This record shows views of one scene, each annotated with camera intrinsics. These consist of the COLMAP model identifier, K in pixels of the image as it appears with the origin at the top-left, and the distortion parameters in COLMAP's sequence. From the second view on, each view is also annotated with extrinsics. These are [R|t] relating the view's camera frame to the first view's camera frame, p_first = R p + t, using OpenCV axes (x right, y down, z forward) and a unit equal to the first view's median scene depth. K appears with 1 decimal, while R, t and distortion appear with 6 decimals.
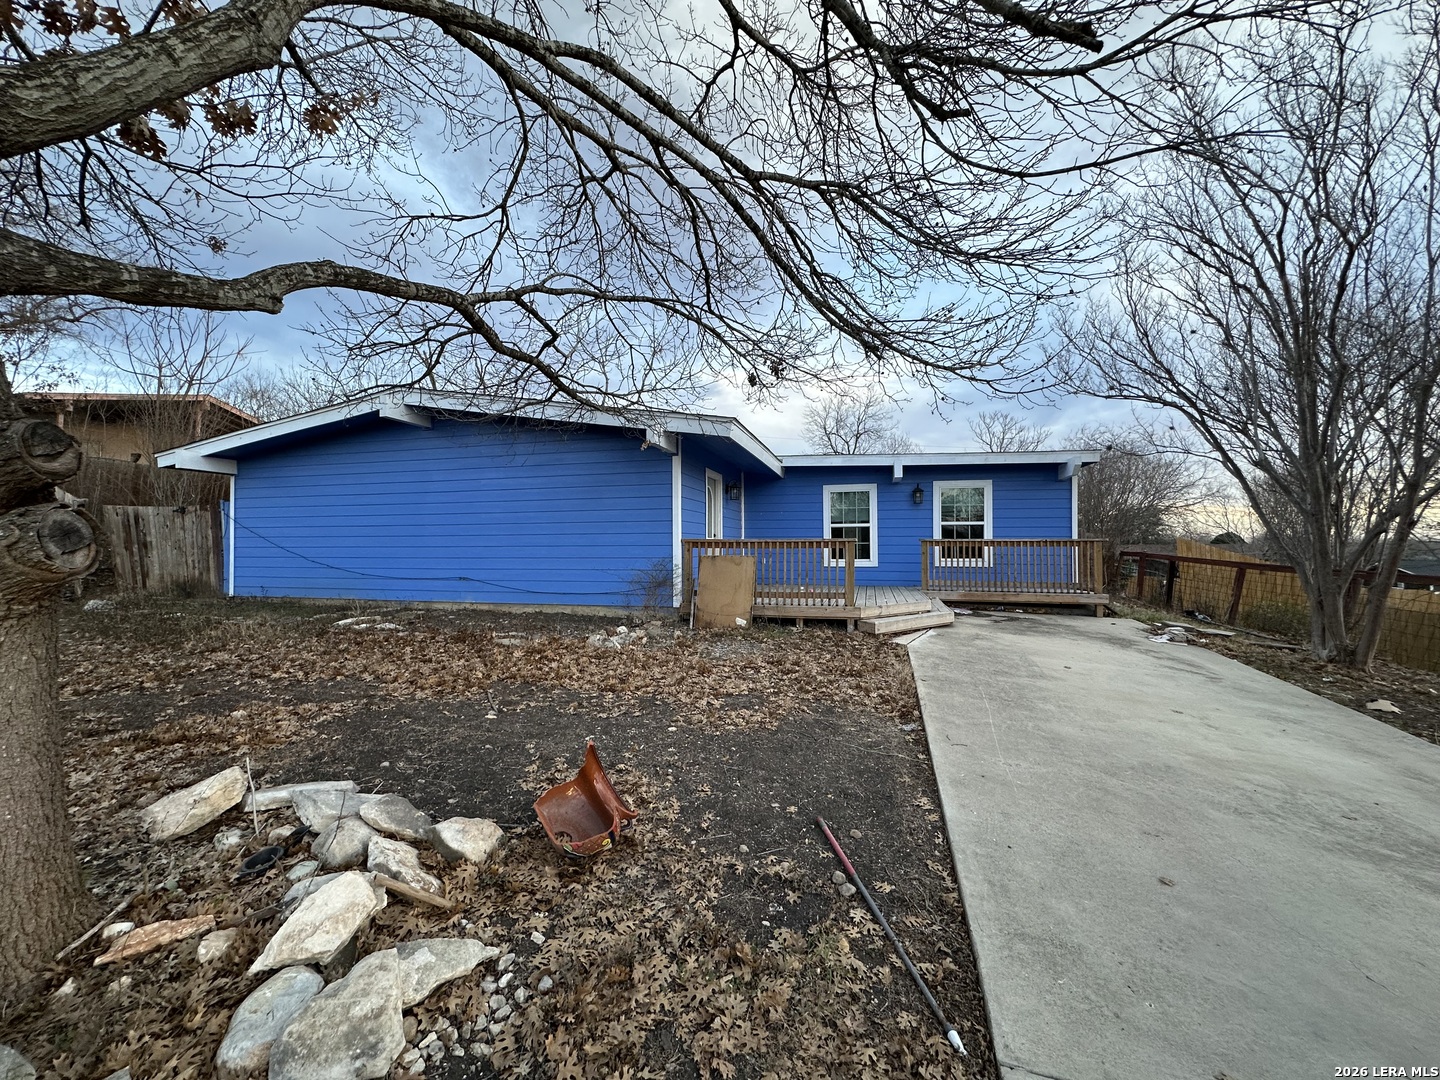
lens RADIAL K [[573.7, 0, 718.7], [0, 573.7, 538.7], [0, 0, 1]] dist [-0.003442, 0.000734]
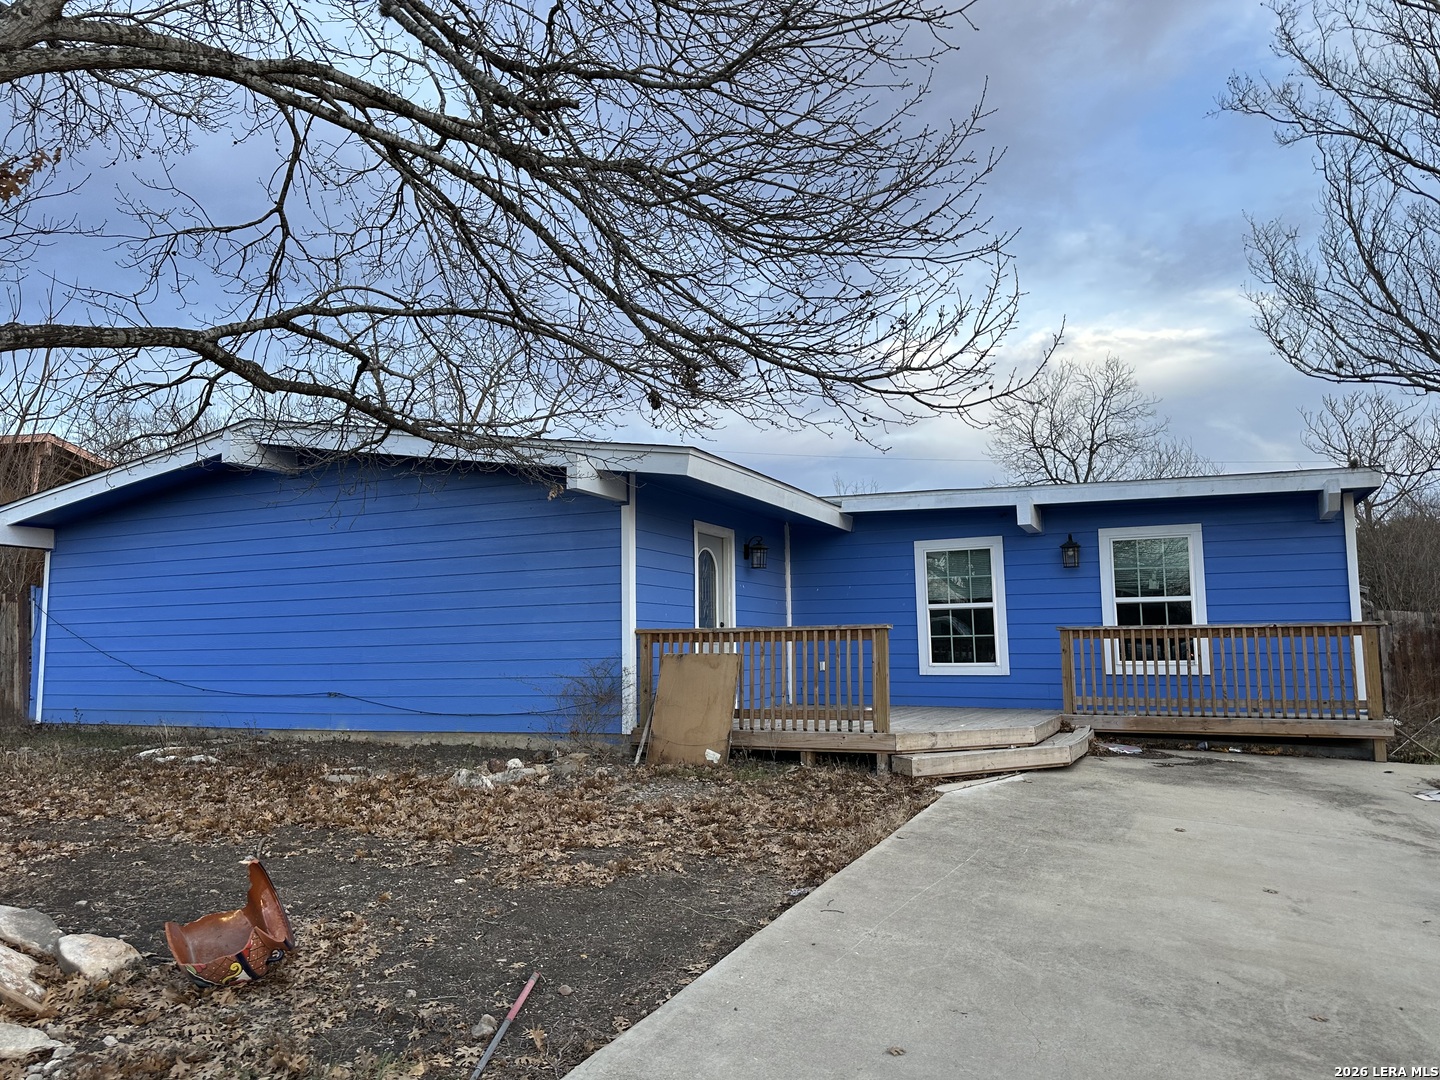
lens RADIAL K [[1010.7, 0, 722.2], [0, 1010.7, 547.8], [0, 0, 1]] dist [0.054094, -0.063142]
pose [[0.985941, -0.026735, -0.164943, 0.226883], [0.011918, 0.995855, -0.090171, 0.012638], [0.166670, 0.086937, 0.982173, -0.127772]]
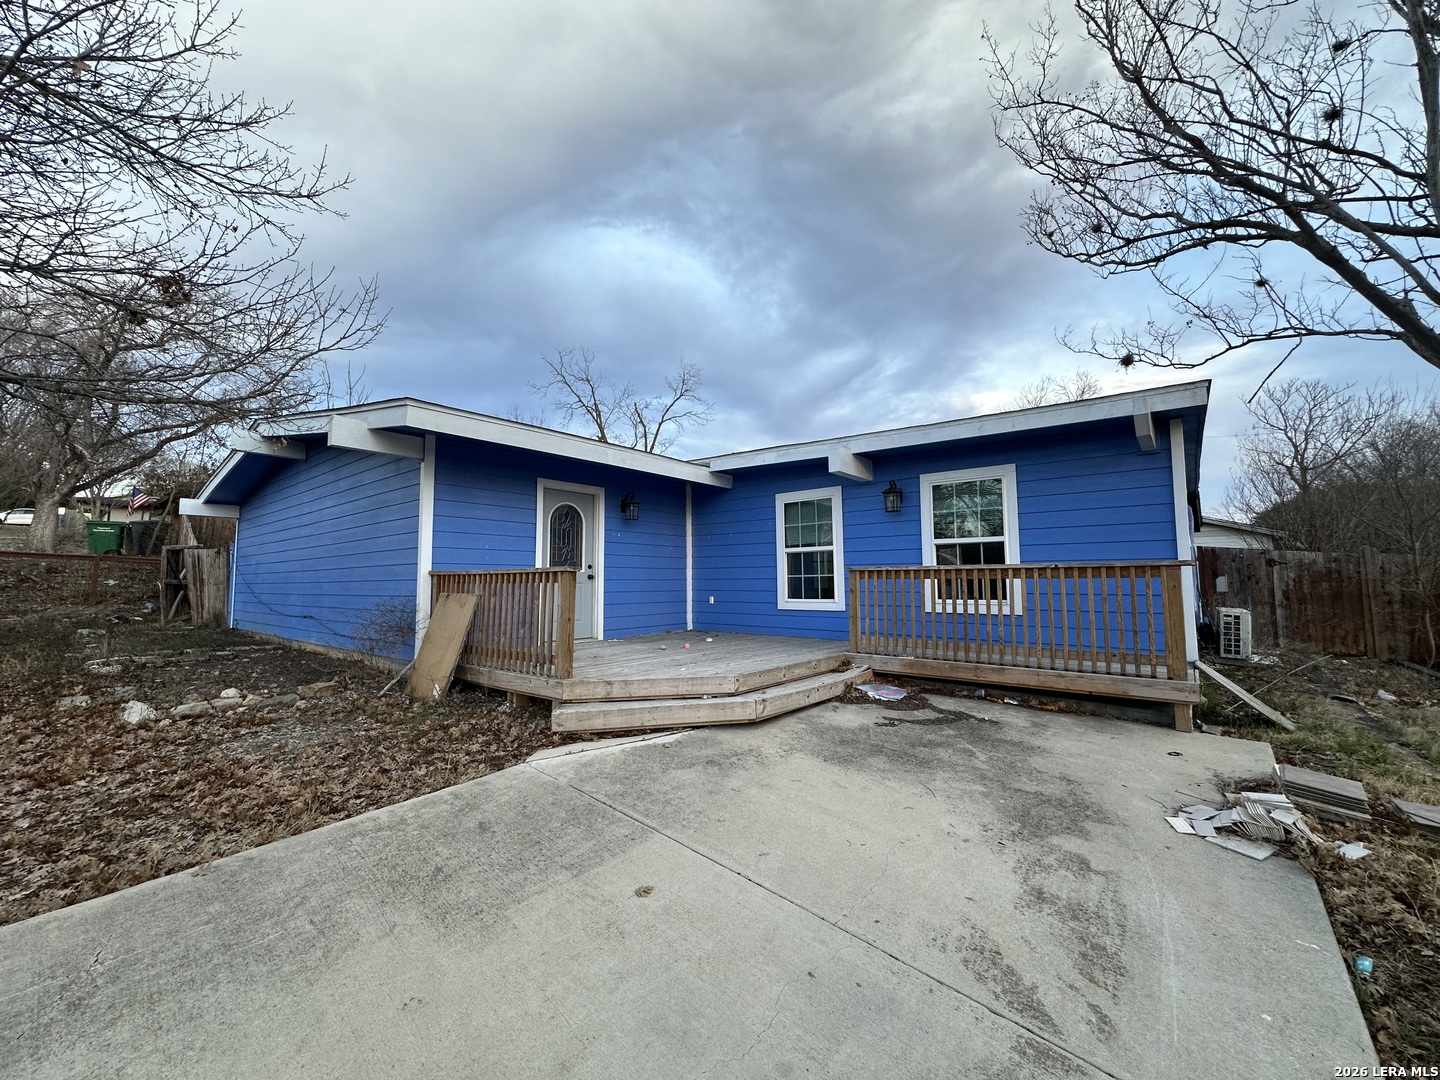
lens RADIAL K [[577.8, 0, 720.0], [0, 577.8, 540.0], [0, 0, 1]] dist [0.001625, 0.000275]
pose [[0.913694, -0.034724, -0.404916, 0.591445], [0.010511, 0.998029, -0.061868, 0.010330], [0.406266, 0.052272, 0.912258, 0.473461]]
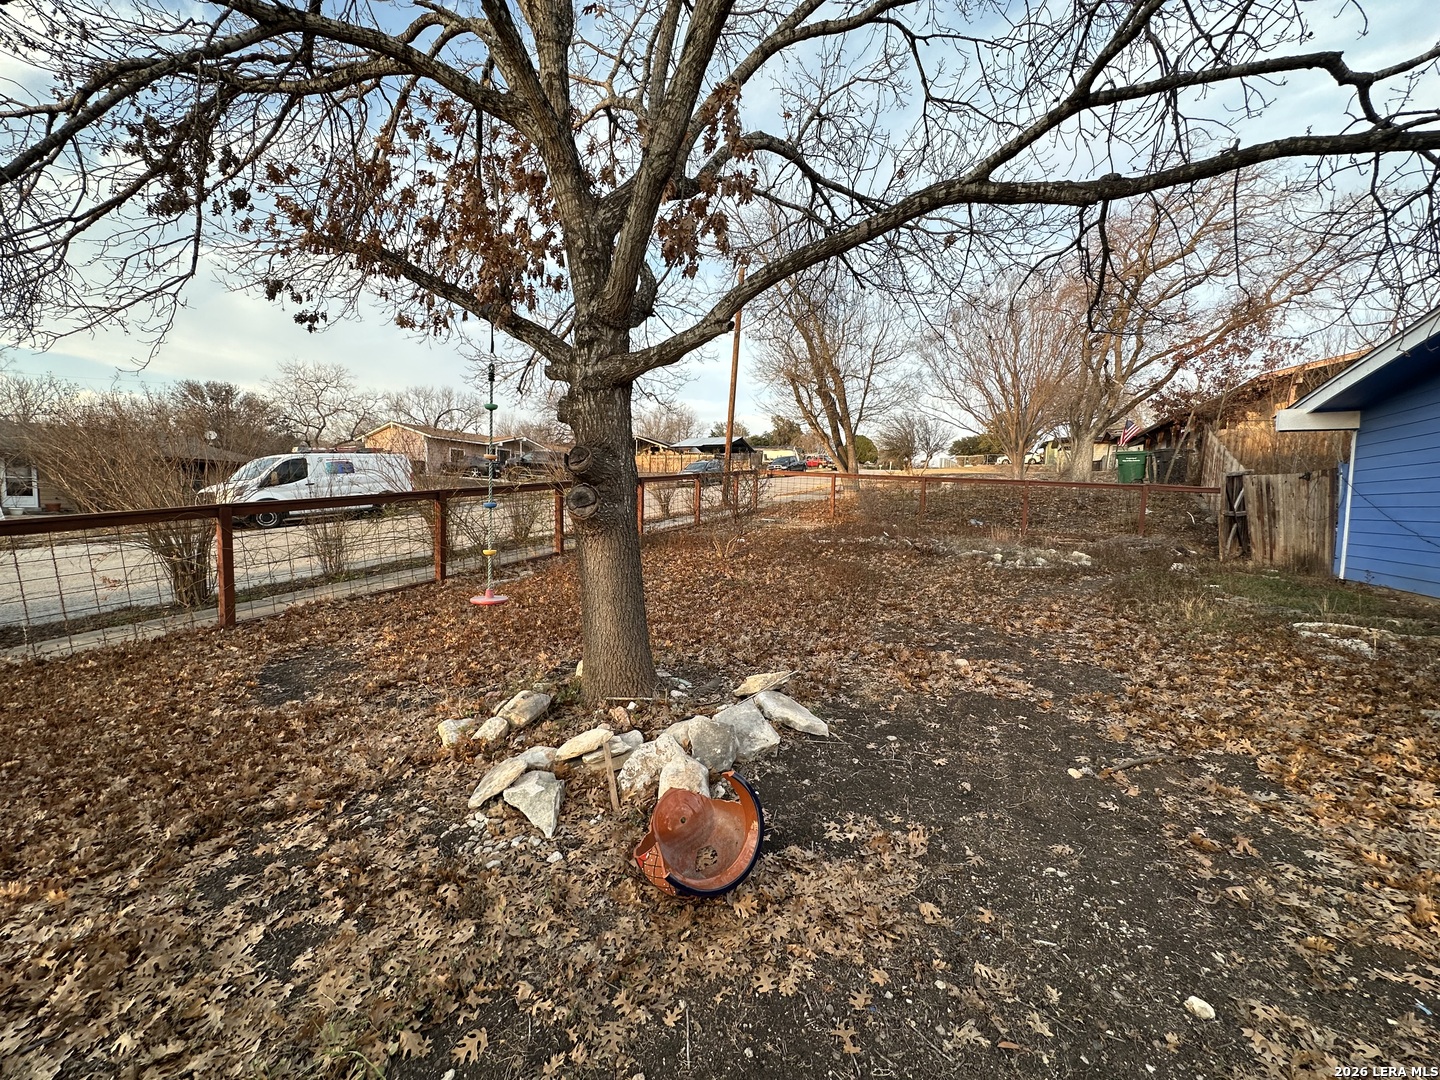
lens RADIAL K [[573.7, 0, 718.7], [0, 573.7, 538.7], [0, 0, 1]] dist [-0.003442, 0.000734]
pose [[-0.199268, 0.058992, -0.978168, 0.159575], [-0.010244, 0.998006, 0.062275, 0.001114], [0.979891, 0.022430, -0.198266, 0.361208]]
